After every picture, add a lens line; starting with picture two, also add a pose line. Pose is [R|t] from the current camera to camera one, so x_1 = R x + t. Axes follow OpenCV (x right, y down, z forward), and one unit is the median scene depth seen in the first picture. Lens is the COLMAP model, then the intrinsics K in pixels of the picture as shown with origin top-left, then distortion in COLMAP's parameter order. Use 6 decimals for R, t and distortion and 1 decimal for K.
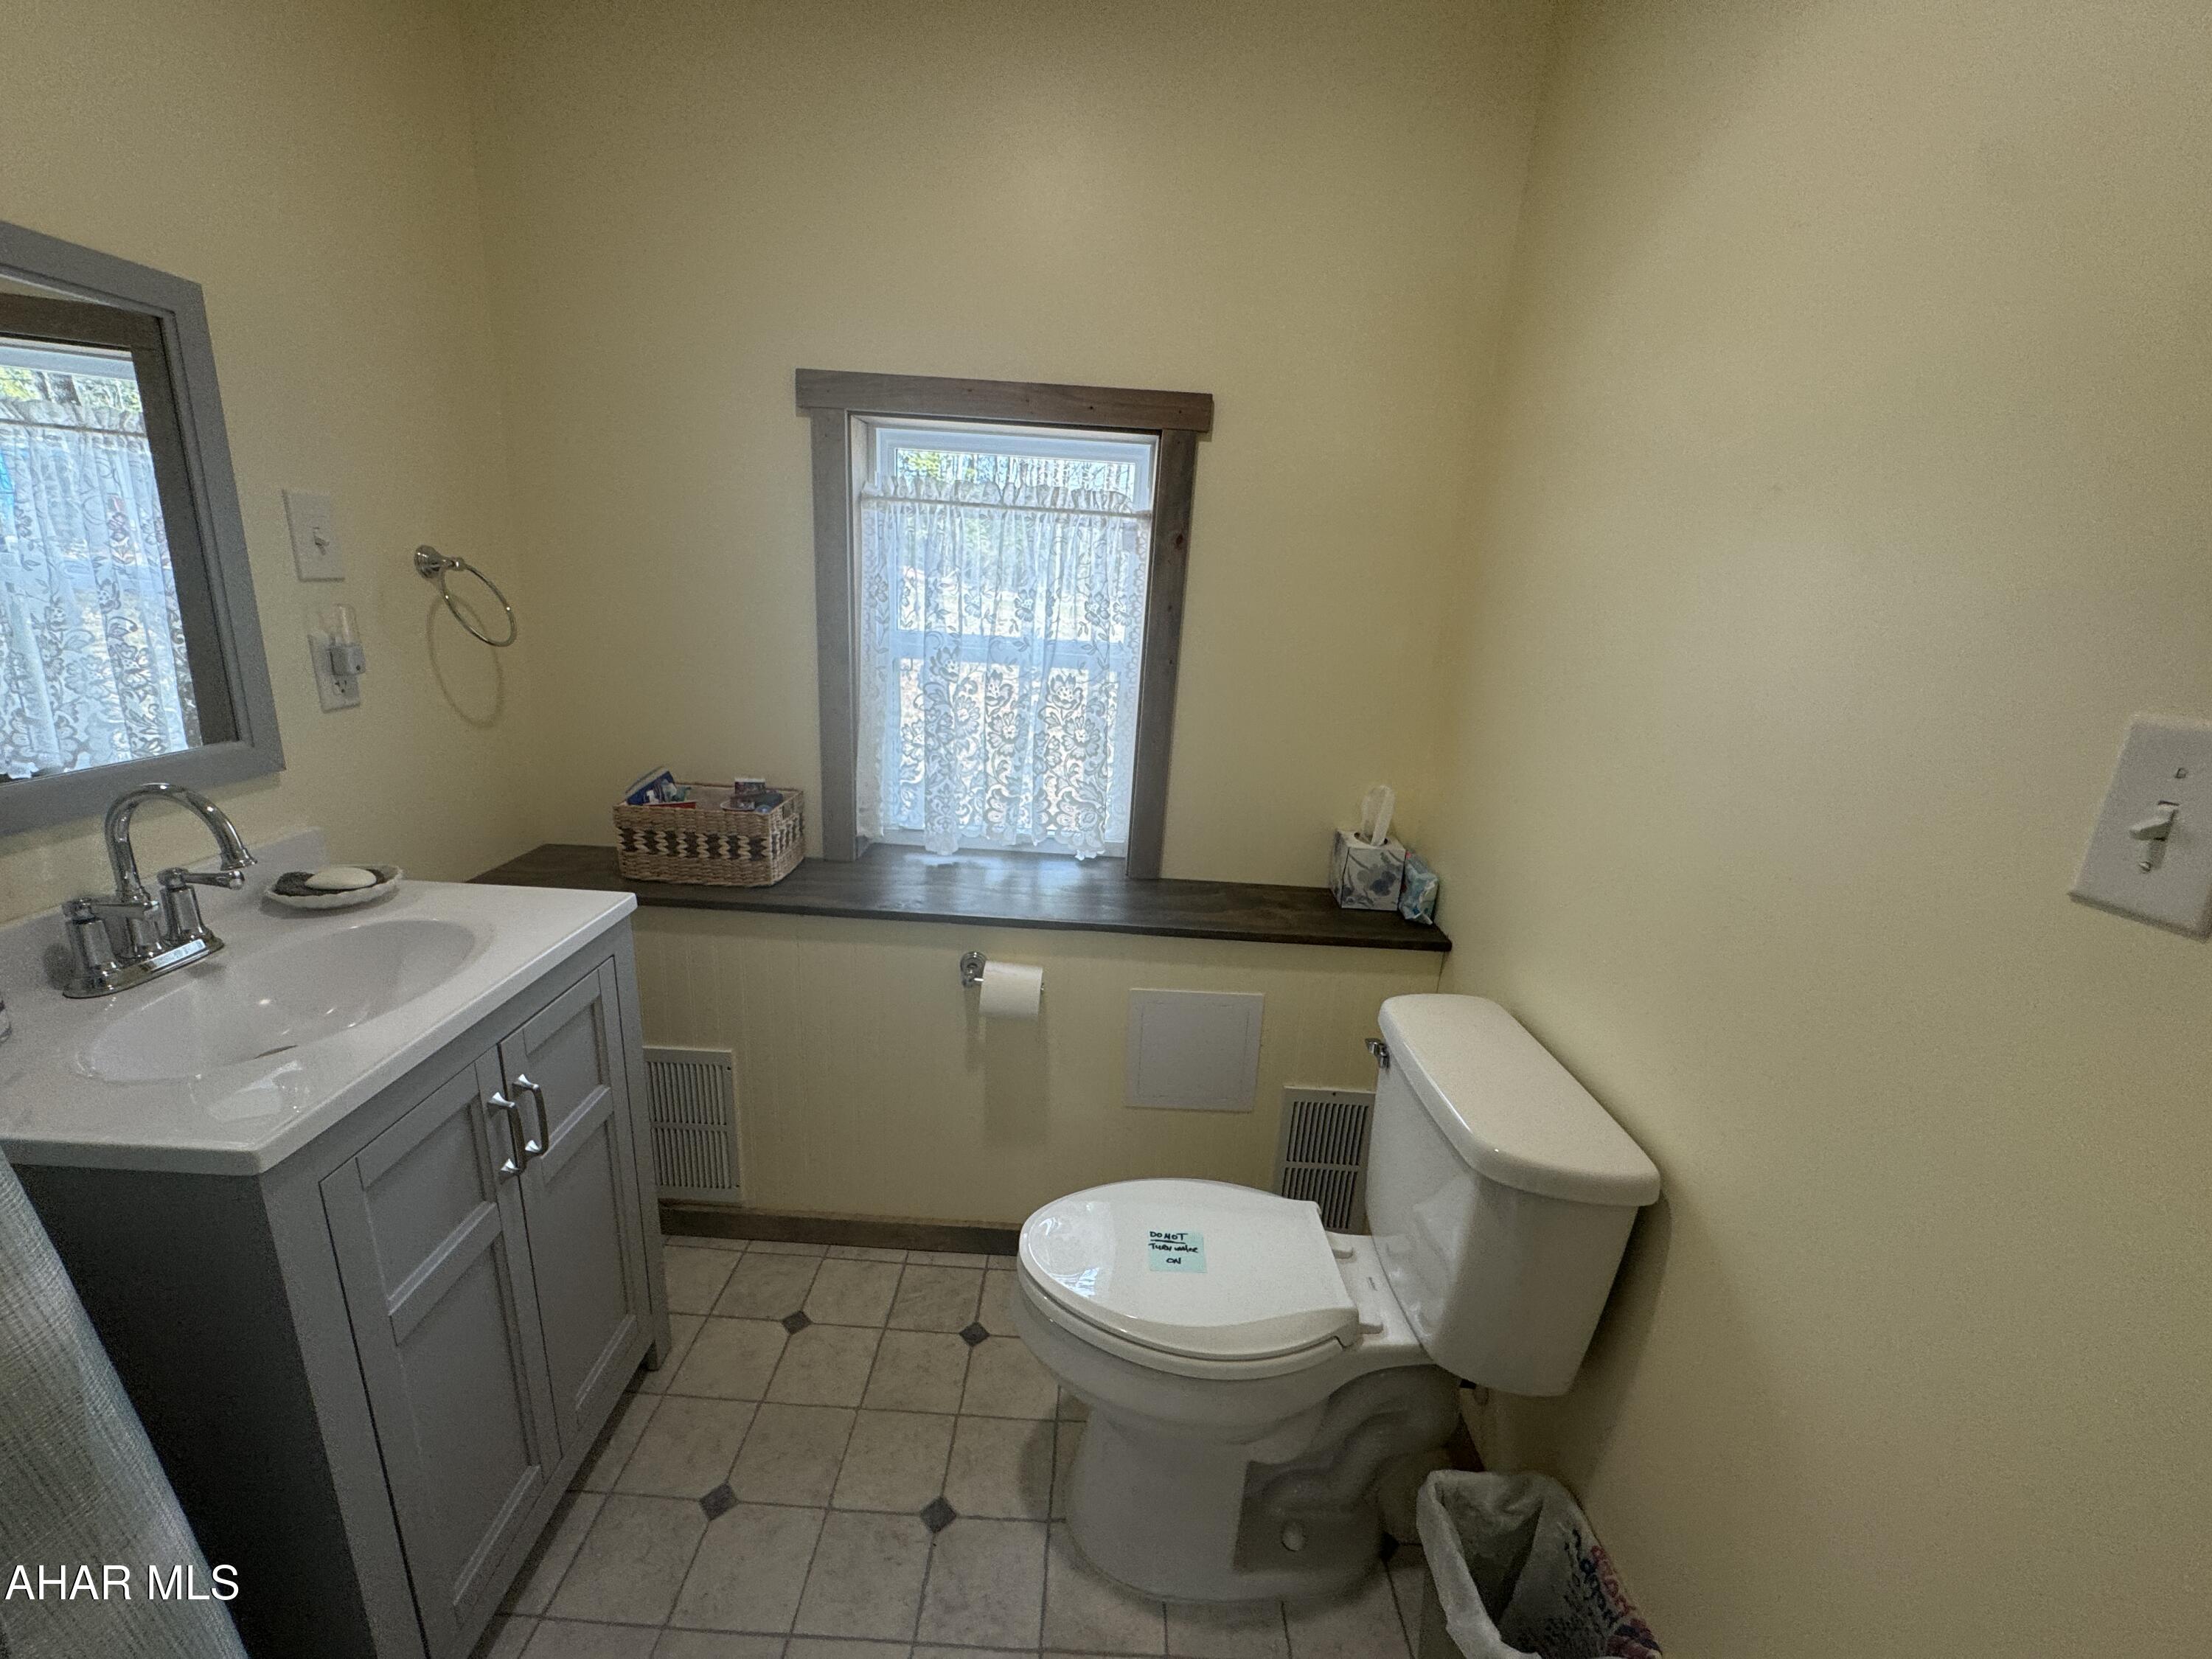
lens RADIAL K [[882.9, 0, 1101.6], [0, 882.9, 831.3], [0, 0, 1]] dist [-0.006252, 0.001429]
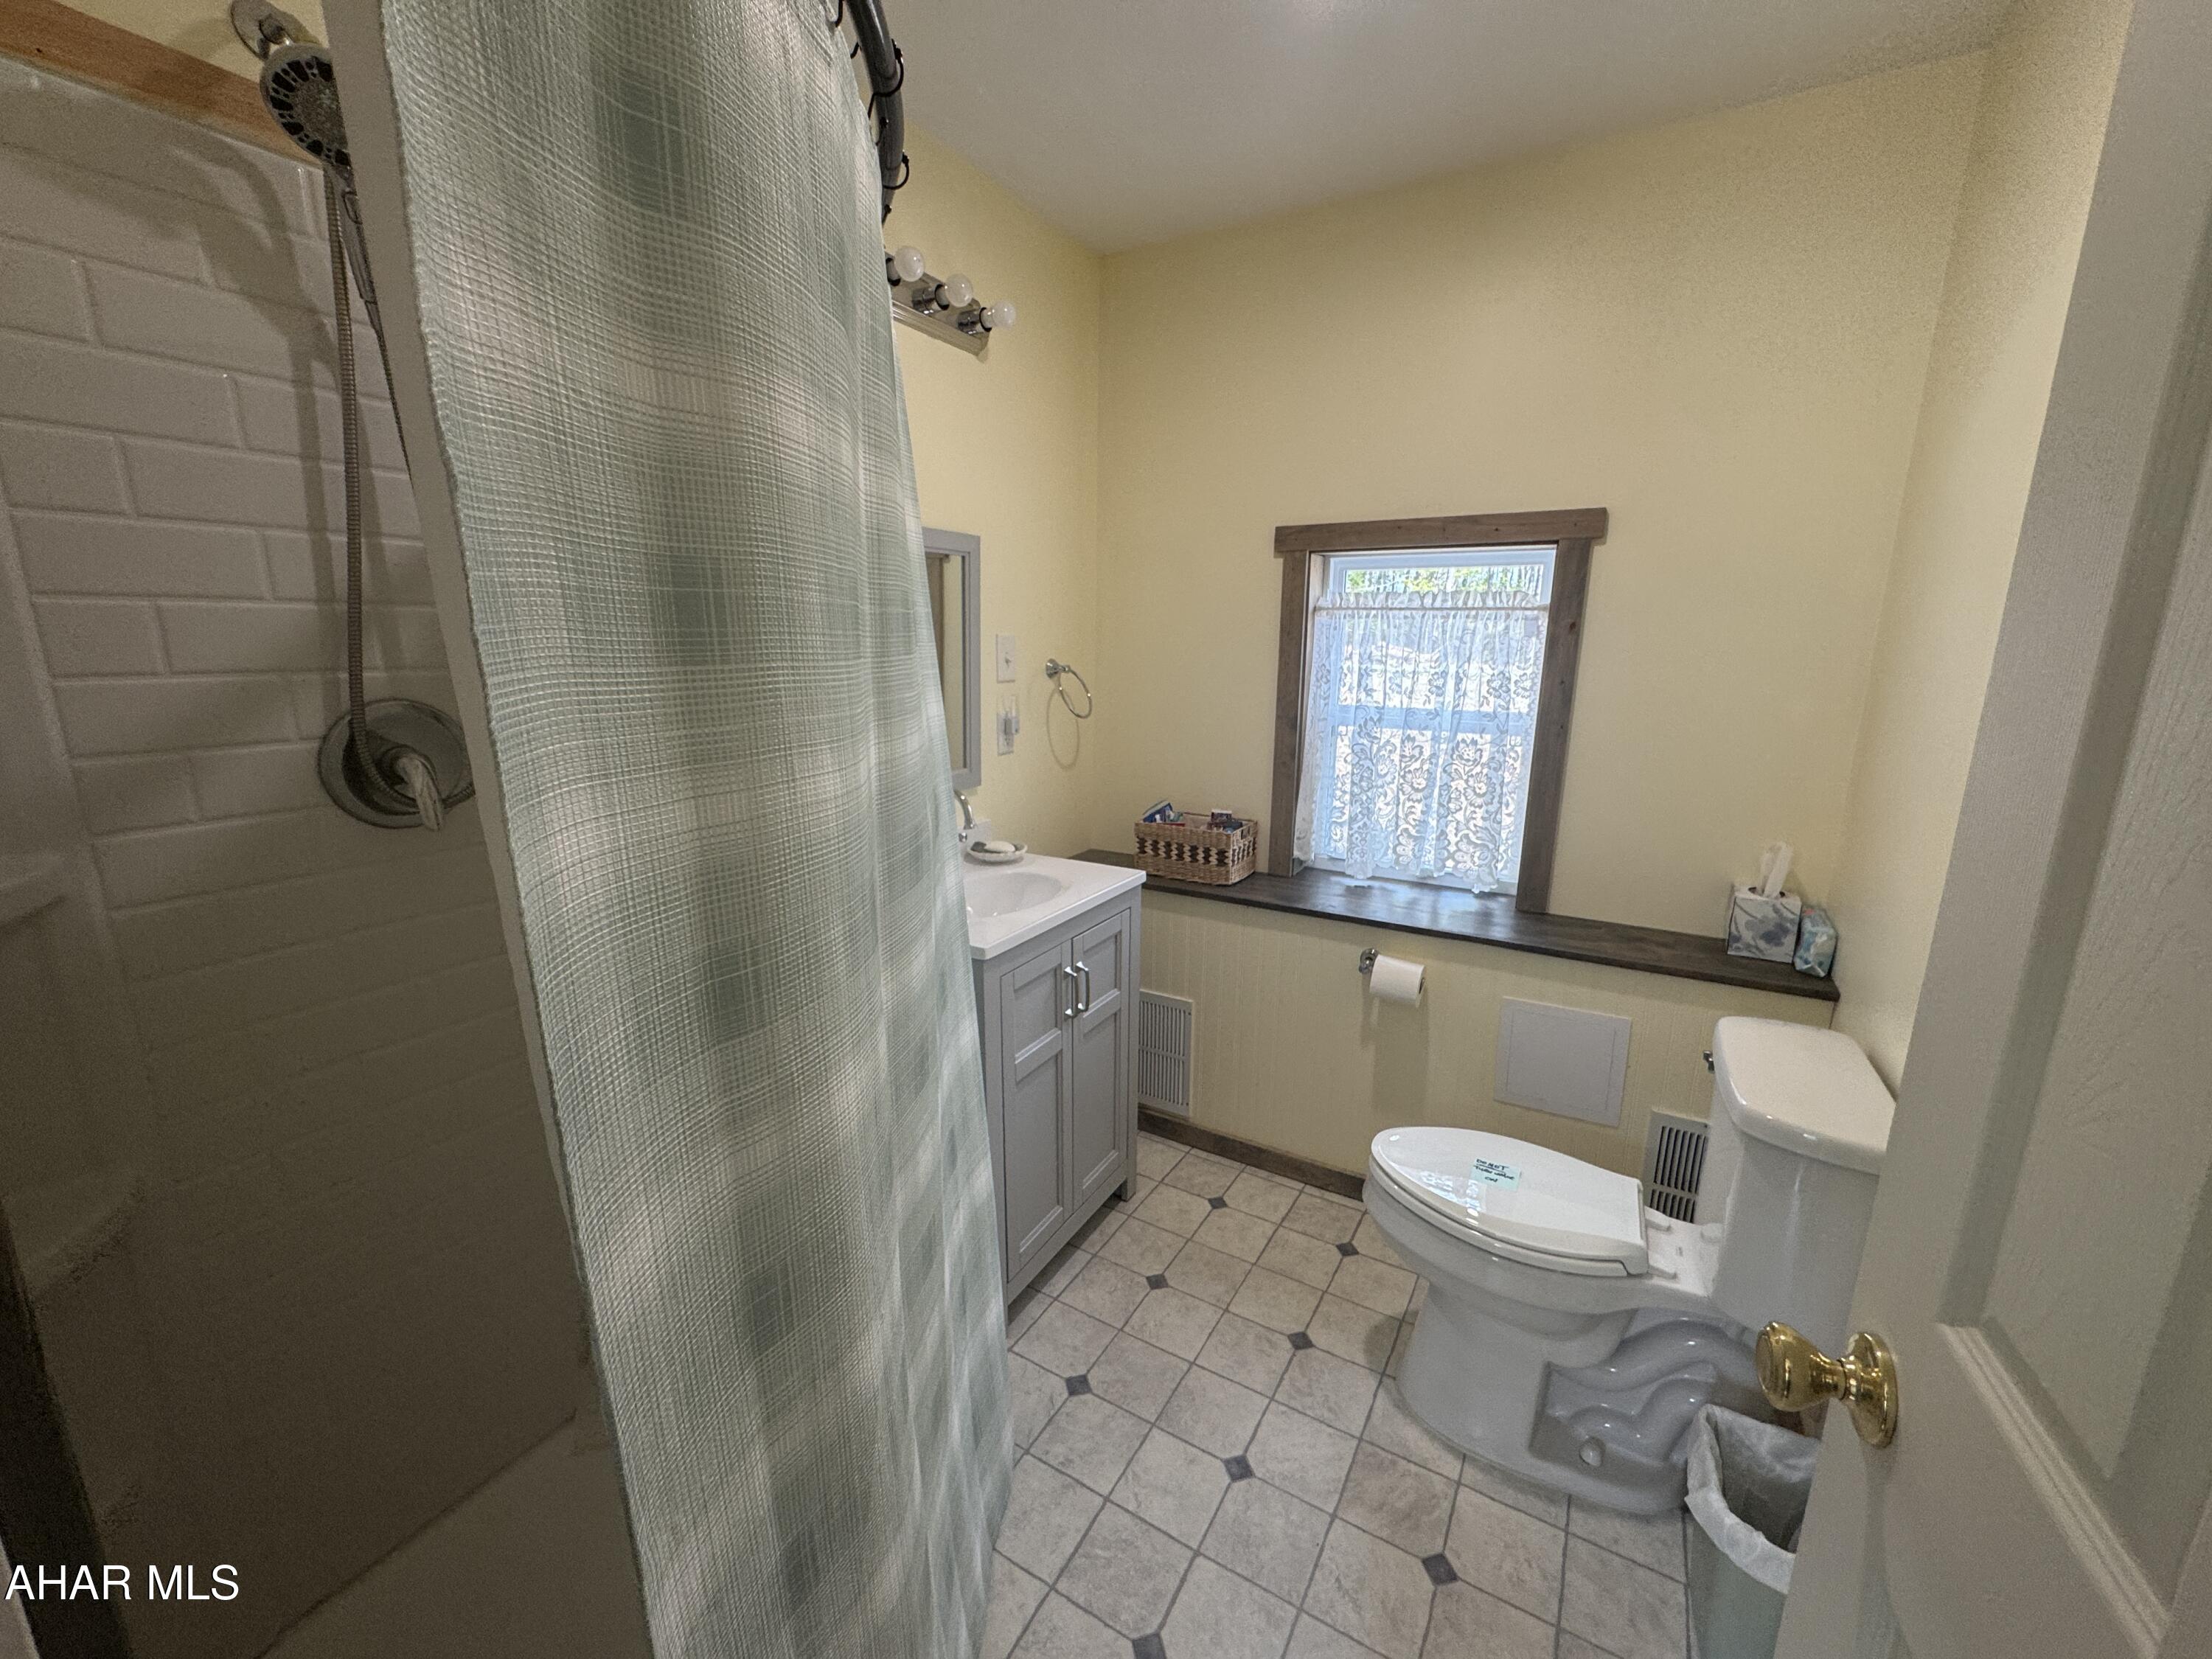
lens RADIAL K [[882.9, 0, 1099.5], [0, 882.9, 827.7], [0, 0, 1]] dist [-0.006252, 0.001429]
pose [[0.864089, 0.053325, -0.500506, 0.146543], [-0.096612, 0.993454, -0.060951, 0.076822], [0.493979, 0.101022, 0.863585, -0.326519]]
